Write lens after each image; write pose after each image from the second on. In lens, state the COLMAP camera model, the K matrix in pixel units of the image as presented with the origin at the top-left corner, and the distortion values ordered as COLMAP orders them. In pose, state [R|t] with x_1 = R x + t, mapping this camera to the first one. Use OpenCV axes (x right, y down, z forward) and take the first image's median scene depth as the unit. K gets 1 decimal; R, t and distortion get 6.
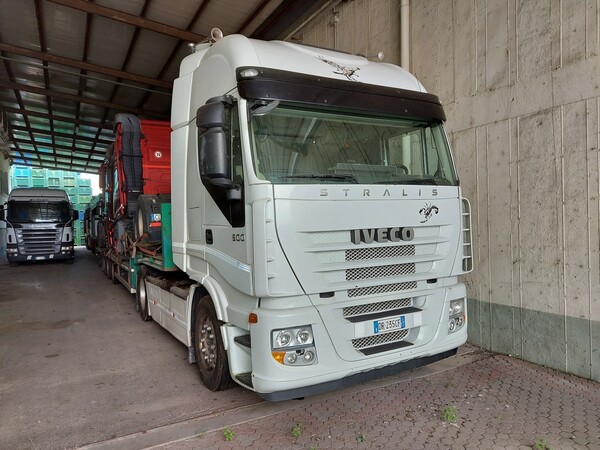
lens RADIAL K [[428.6, 0, 297.4], [0, 428.6, 226.5], [0, 0, 1]] dist [0.080687, -0.064238]
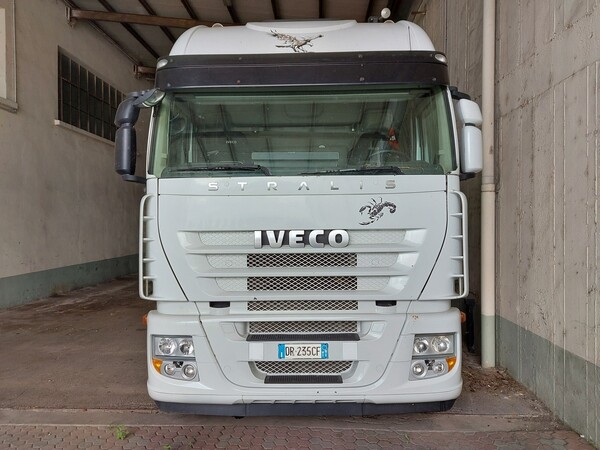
lens RADIAL K [[428.6, 0, 295.7], [0, 428.6, 223.3], [0, 0, 1]] dist [0.080687, -0.064238]
pose [[0.858074, 0.024365, -0.512947, 0.594902], [-0.025215, 0.999668, 0.005305, -0.012706], [0.512906, 0.008382, 0.858404, 0.301625]]
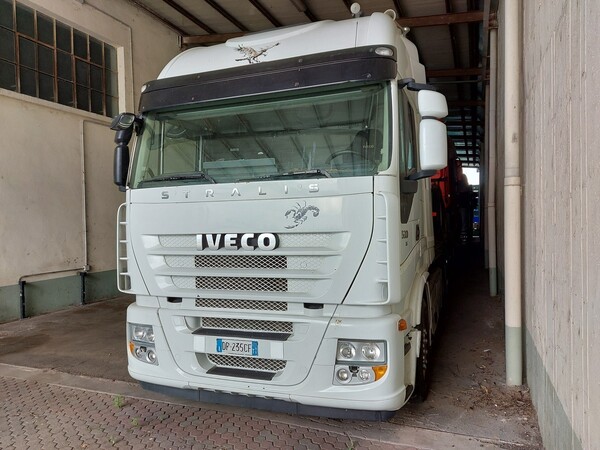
lens RADIAL K [[428.6, 0, 296.6], [0, 428.6, 222.5], [0, 0, 1]] dist [0.080687, -0.064238]
pose [[0.640645, 0.022581, -0.767505, 0.921873], [-0.007926, 0.999709, 0.022797, -0.038300], [0.767796, -0.008522, 0.640638, 0.537260]]
